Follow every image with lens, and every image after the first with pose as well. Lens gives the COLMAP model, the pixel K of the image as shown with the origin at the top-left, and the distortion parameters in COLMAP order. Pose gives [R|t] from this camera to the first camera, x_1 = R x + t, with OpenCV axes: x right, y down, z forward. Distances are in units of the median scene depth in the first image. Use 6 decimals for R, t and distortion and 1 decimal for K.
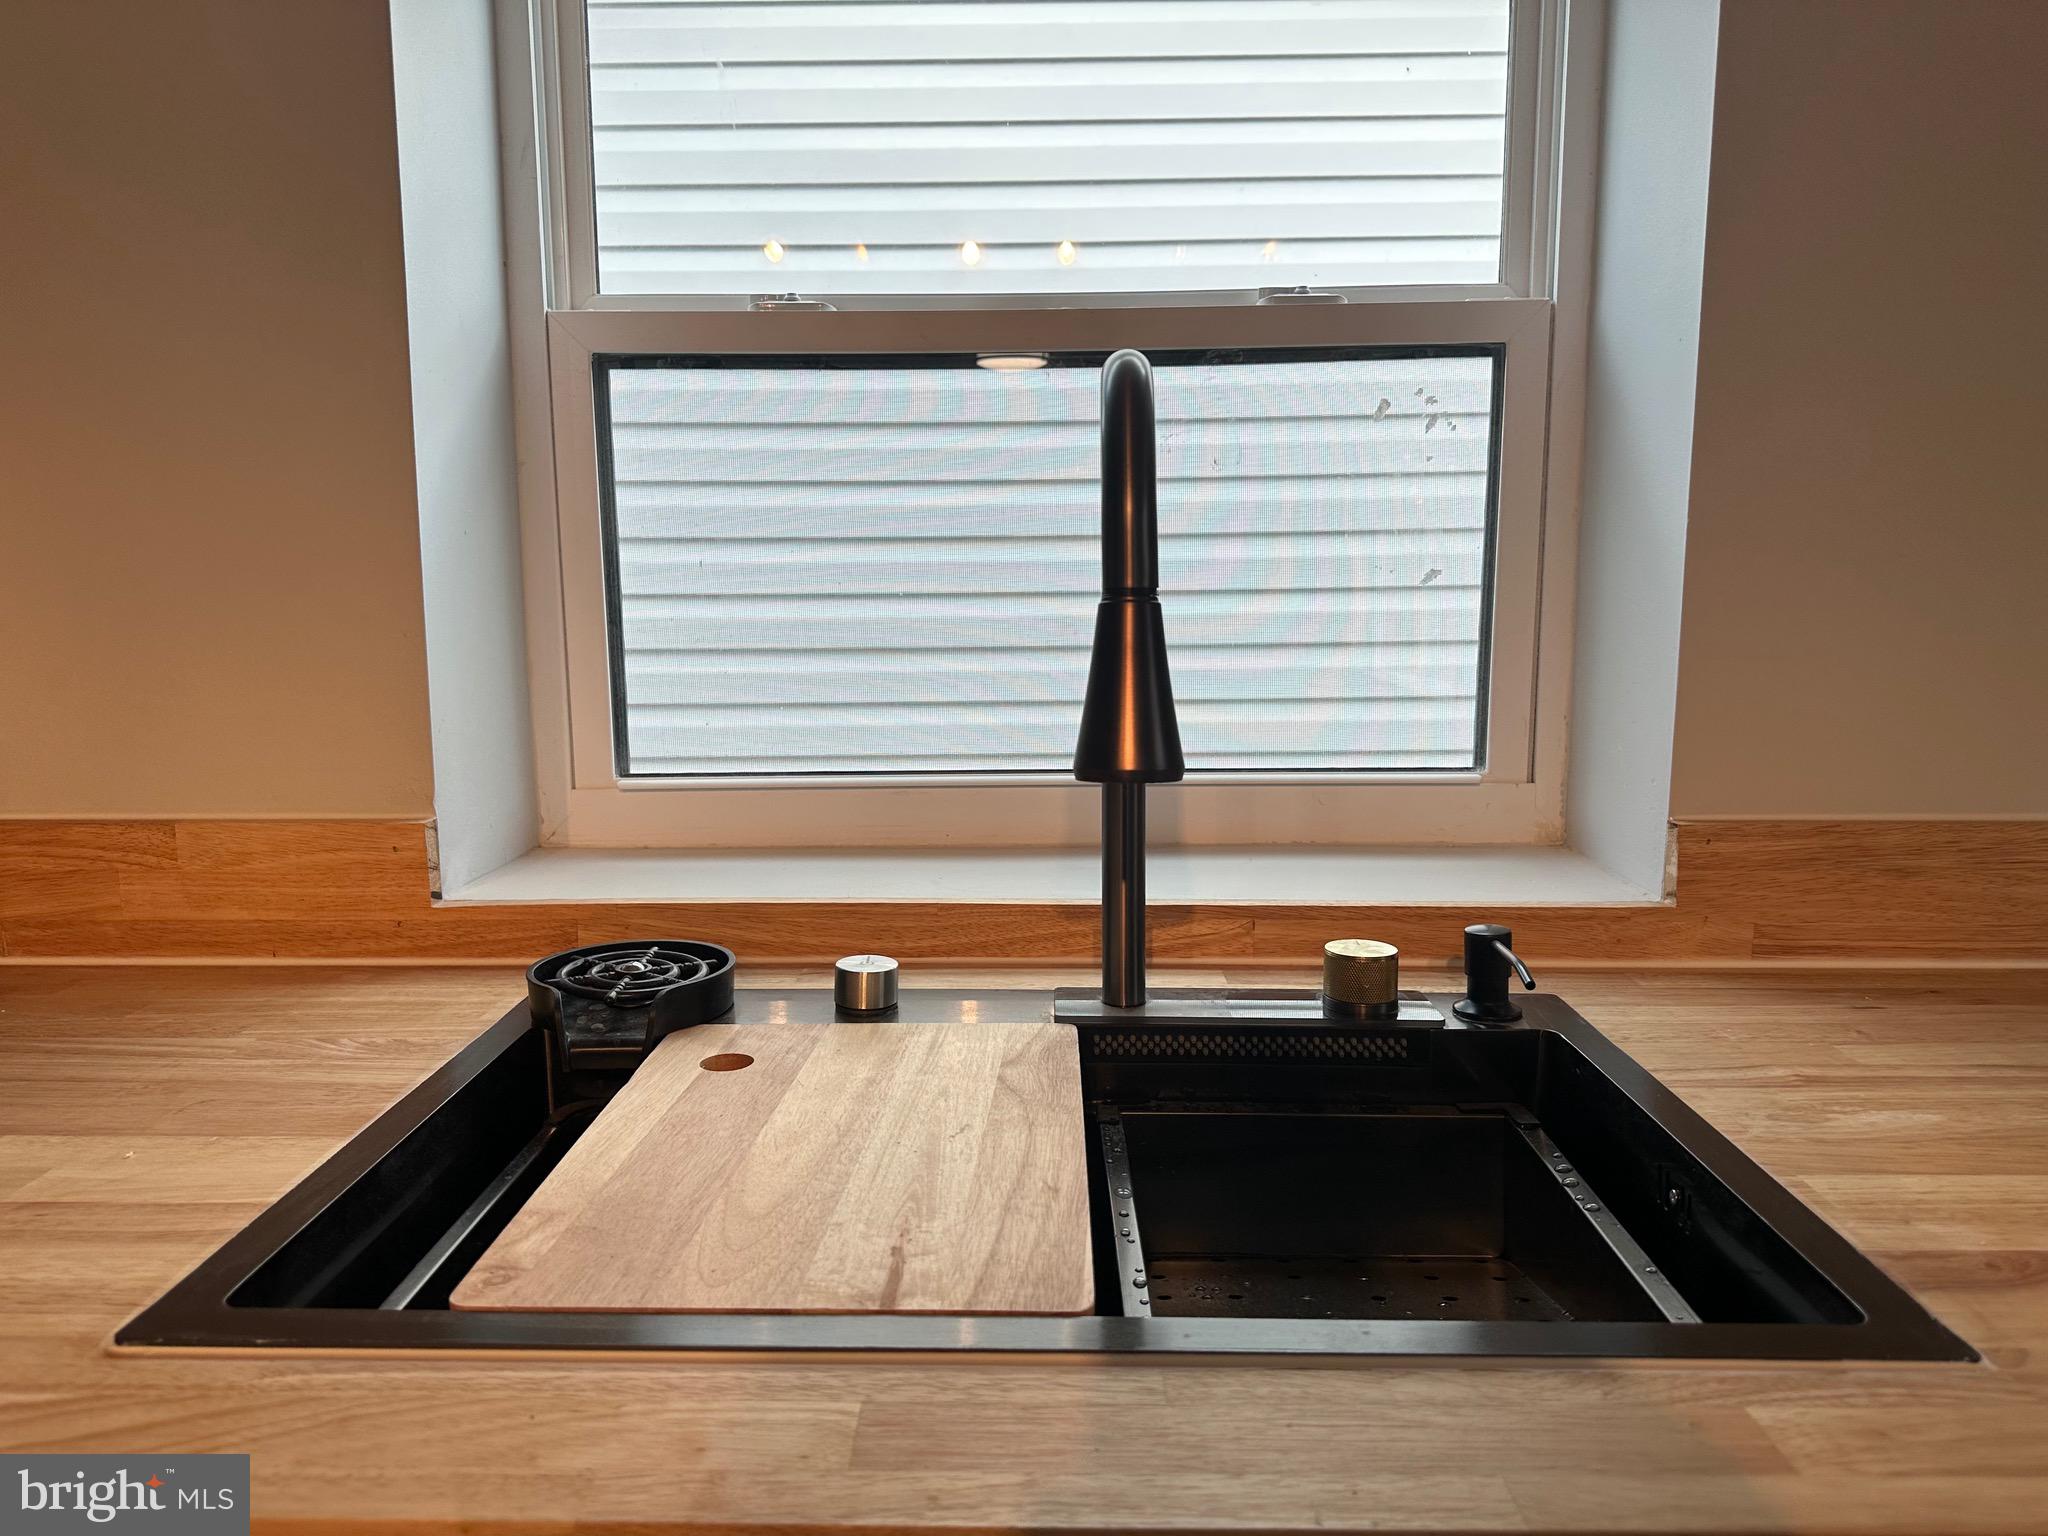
lens RADIAL K [[1430.3, 0, 1012.0], [0, 1430.3, 772.2], [0, 0, 1]] dist [0.059752, -0.068907]
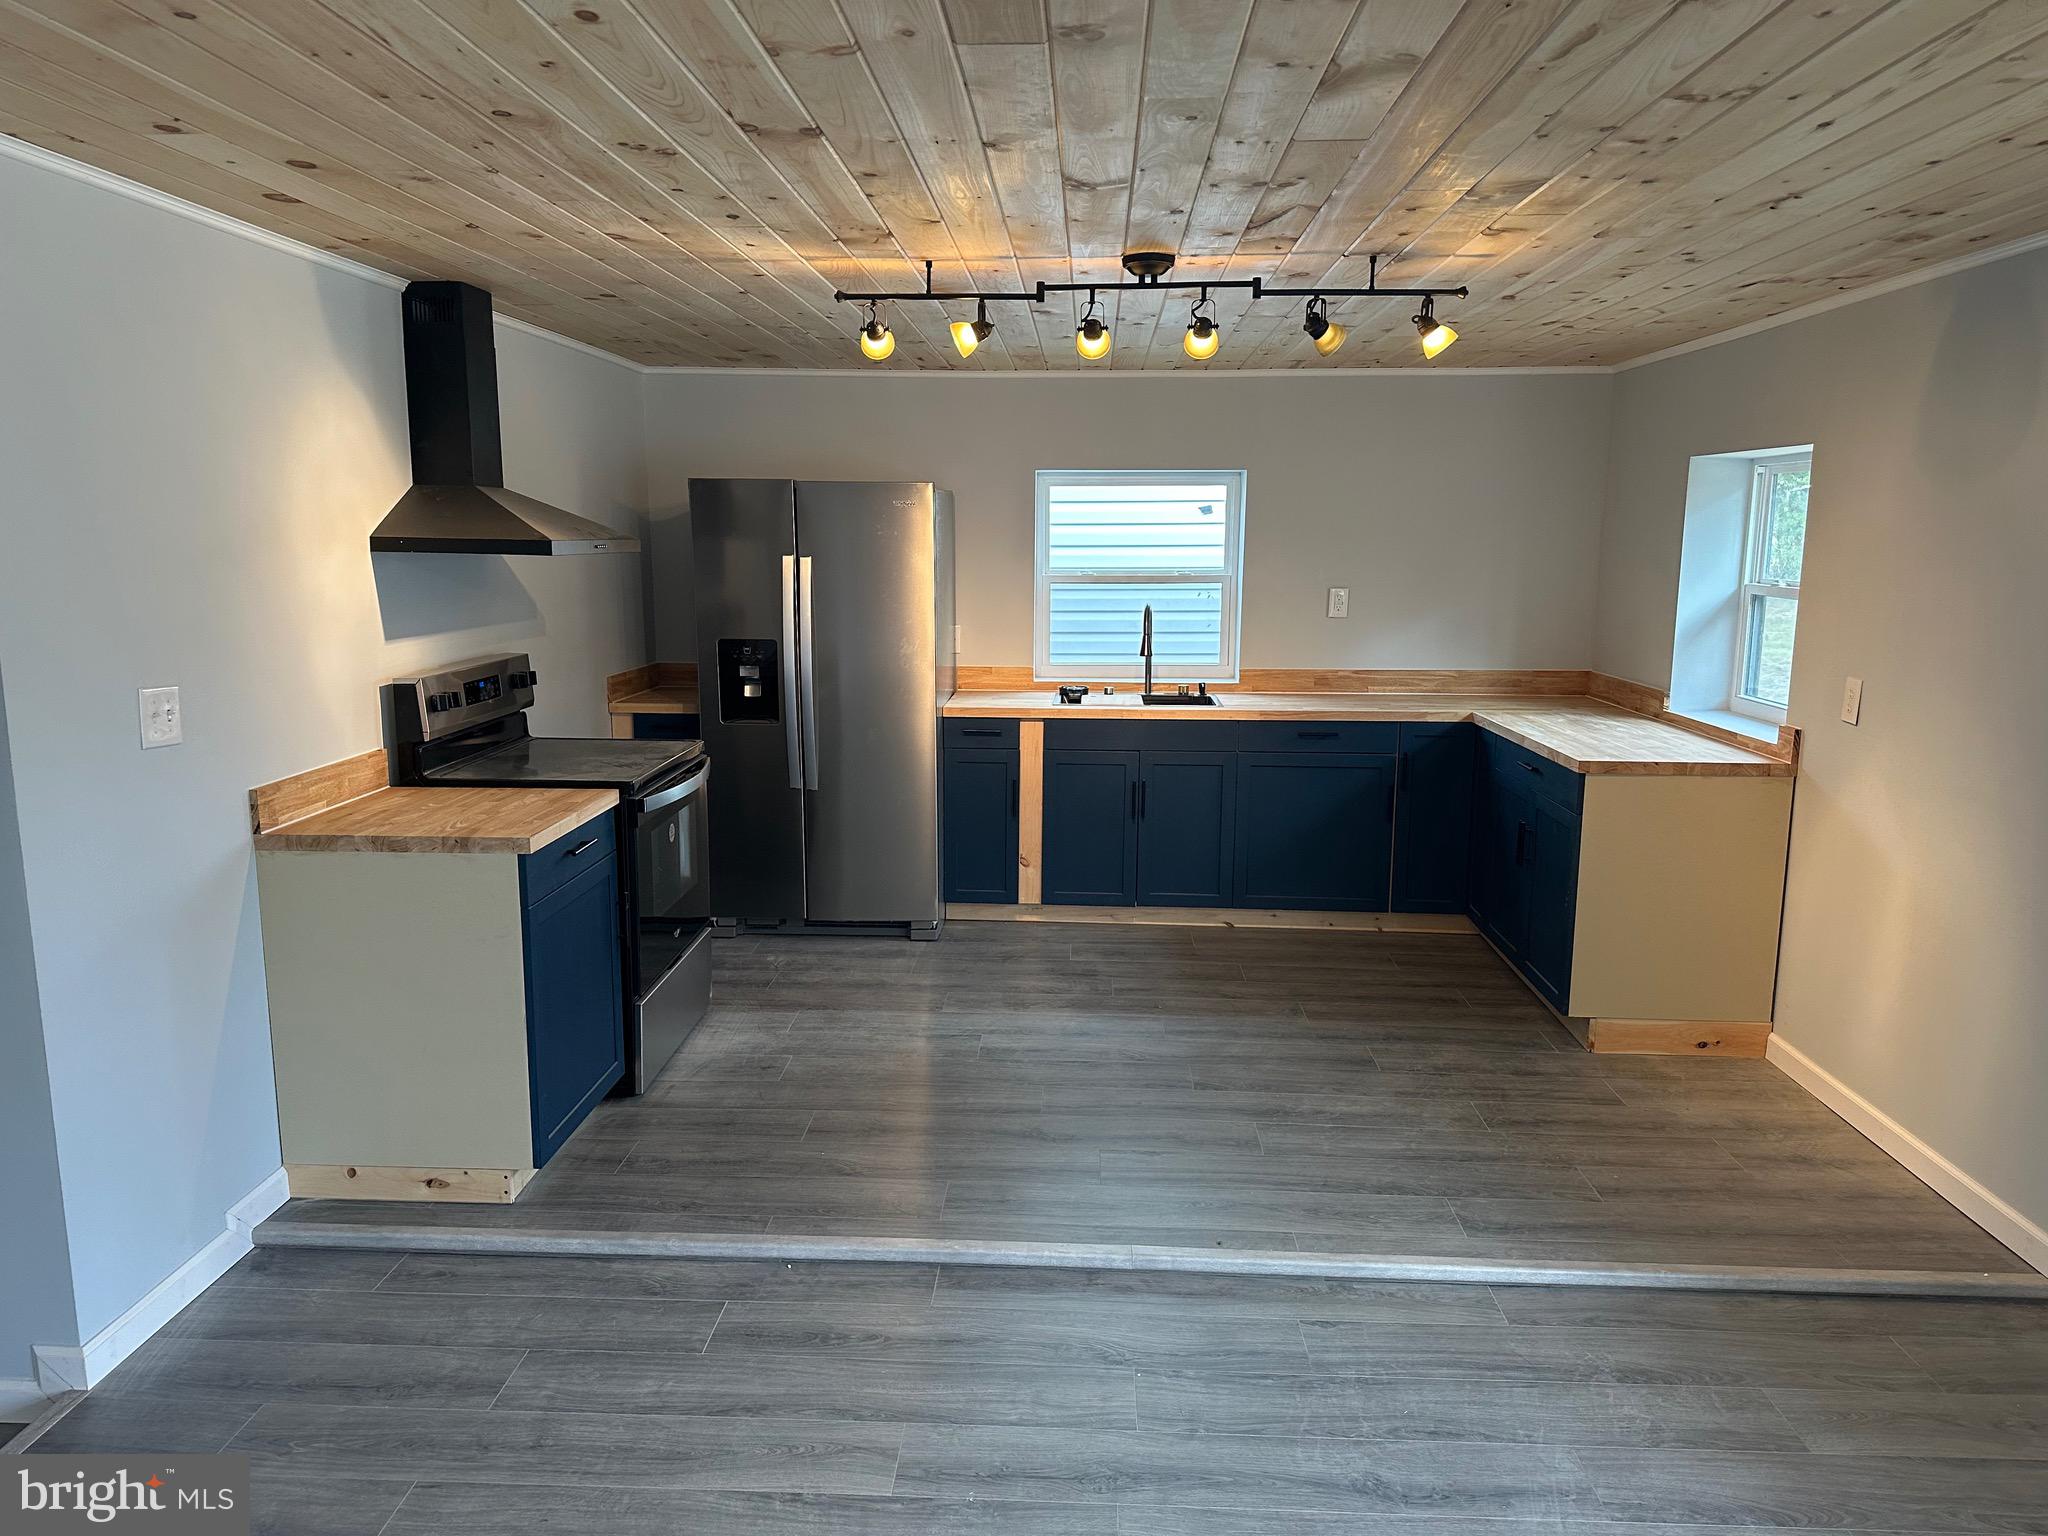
lens RADIAL K [[1430.3, 0, 1012.0], [0, 1430.3, 772.2], [0, 0, 1]] dist [0.059752, -0.068907]
pose [[0.999367, 0.011089, -0.033803, -0.309080], [-0.010245, 0.999634, 0.025036, 0.353247], [0.034068, -0.024674, 0.999115, -5.438847]]
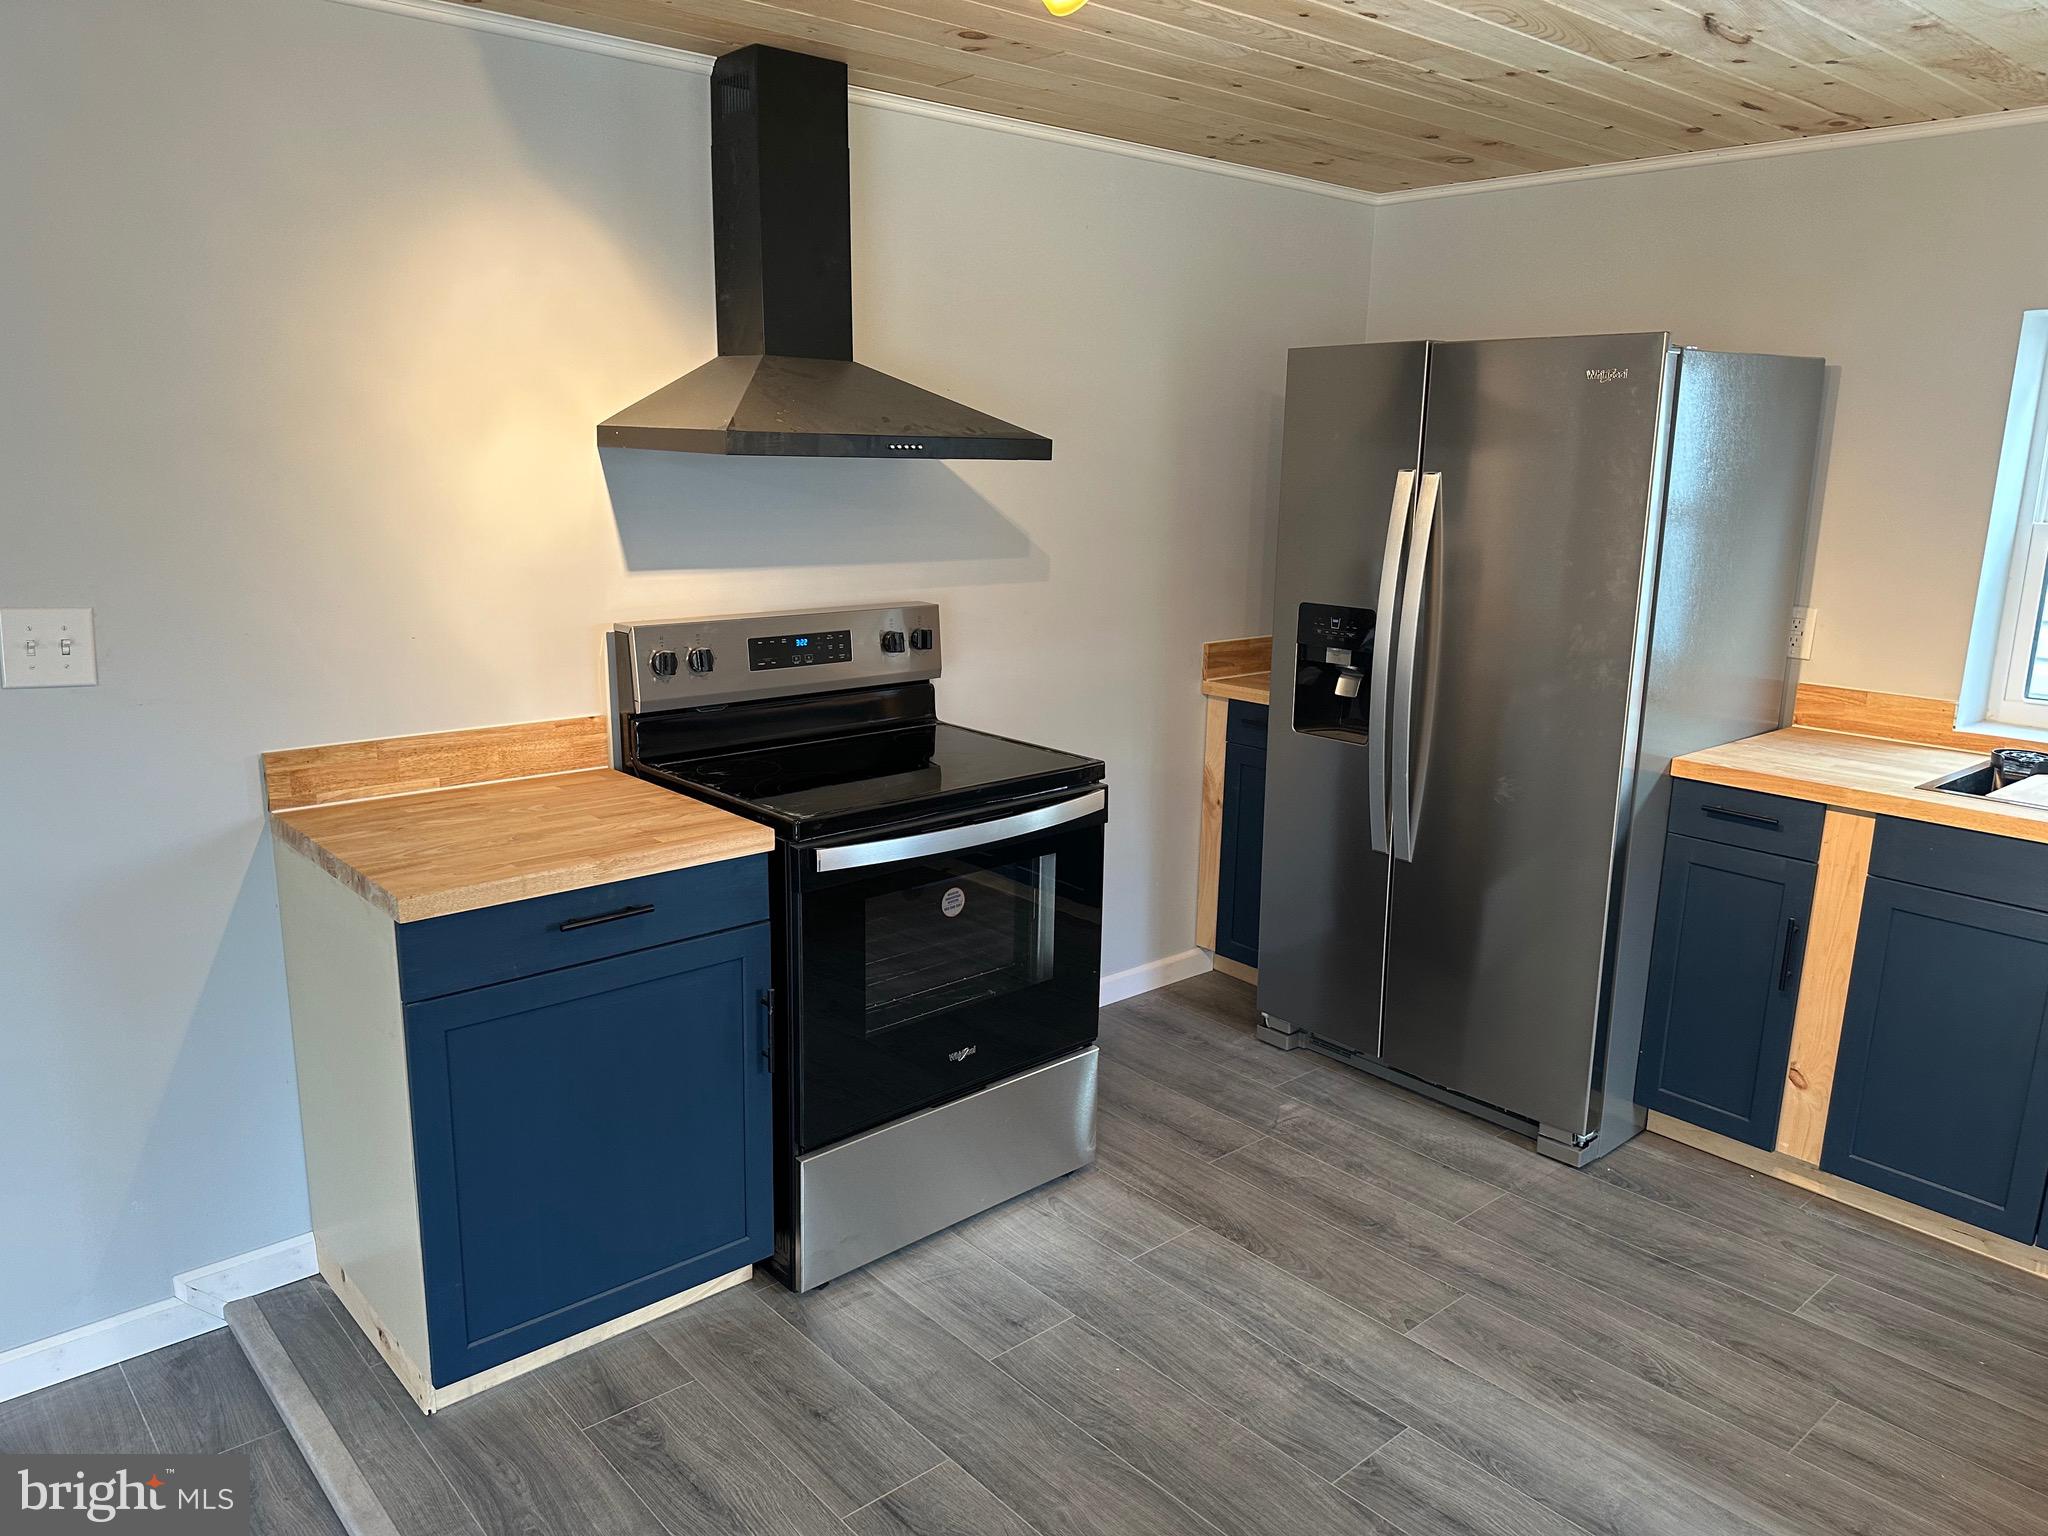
lens RADIAL K [[1430.3, 0, 1012.0], [0, 1430.3, 772.2], [0, 0, 1]] dist [0.059752, -0.068907]
pose [[0.666051, 0.174380, -0.725237, 0.571296], [-0.121262, 0.984669, 0.125393, 0.039669], [0.735984, 0.004425, 0.676985, -2.821490]]
